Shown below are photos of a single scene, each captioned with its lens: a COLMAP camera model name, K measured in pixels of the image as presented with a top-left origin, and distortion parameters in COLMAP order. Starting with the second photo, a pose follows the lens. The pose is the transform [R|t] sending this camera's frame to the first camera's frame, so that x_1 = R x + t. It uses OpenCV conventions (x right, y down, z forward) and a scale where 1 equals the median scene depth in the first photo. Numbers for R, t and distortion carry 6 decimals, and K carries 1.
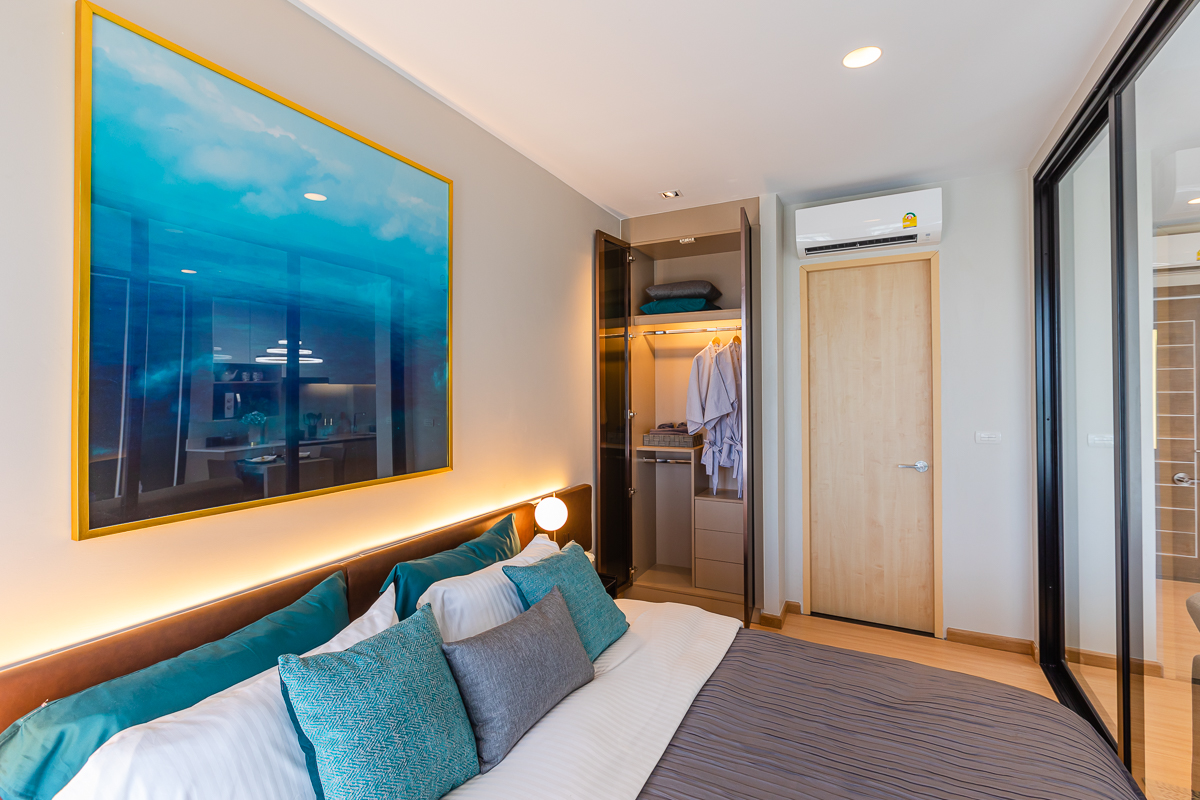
lens RADIAL K [[551.7, 0, 599.9], [0, 551.7, 394.3], [0, 0, 1]] dist [0.002491, -0.000007]
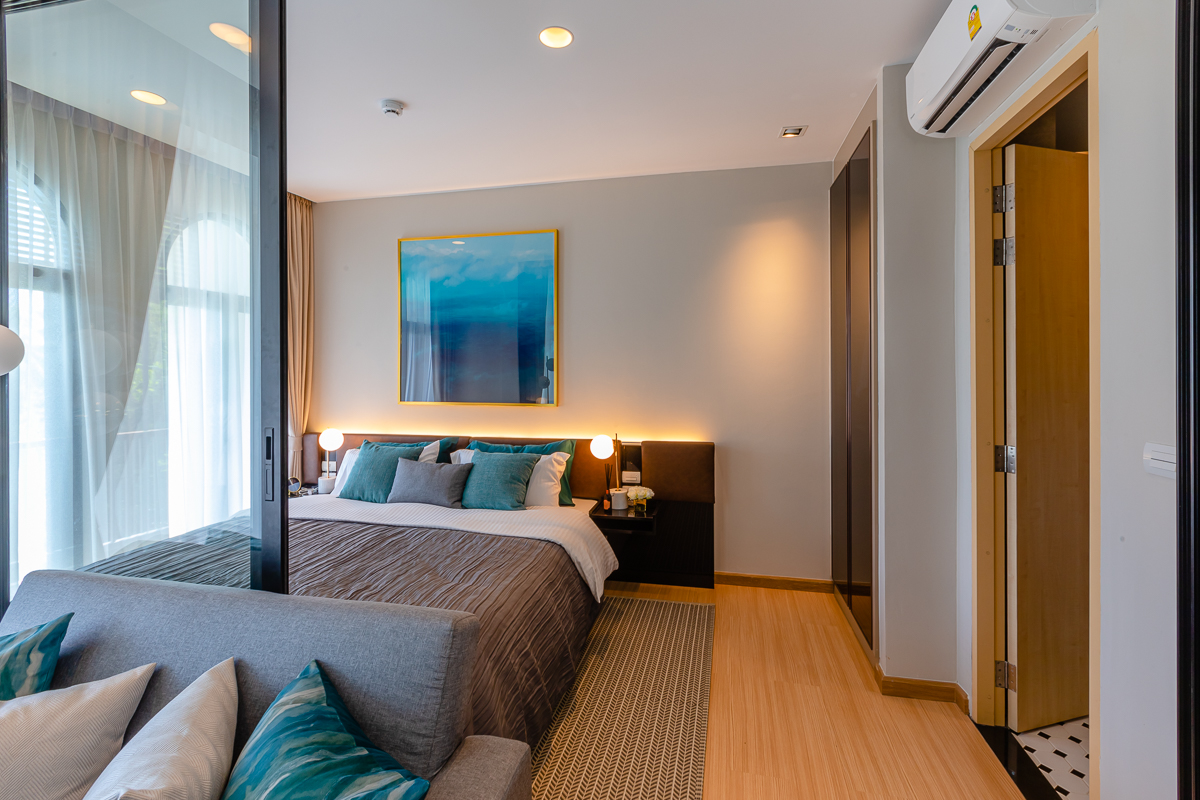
lens RADIAL K [[551.7, 0, 609.1], [0, 551.7, 367.6], [0, 0, 1]] dist [0.002491, -0.000007]
pose [[0.257879, 0.010206, -0.966123, 1.715666], [0.003590, 0.999927, 0.011522, 0.006113], [0.966171, -0.006440, 0.257824, 0.919581]]
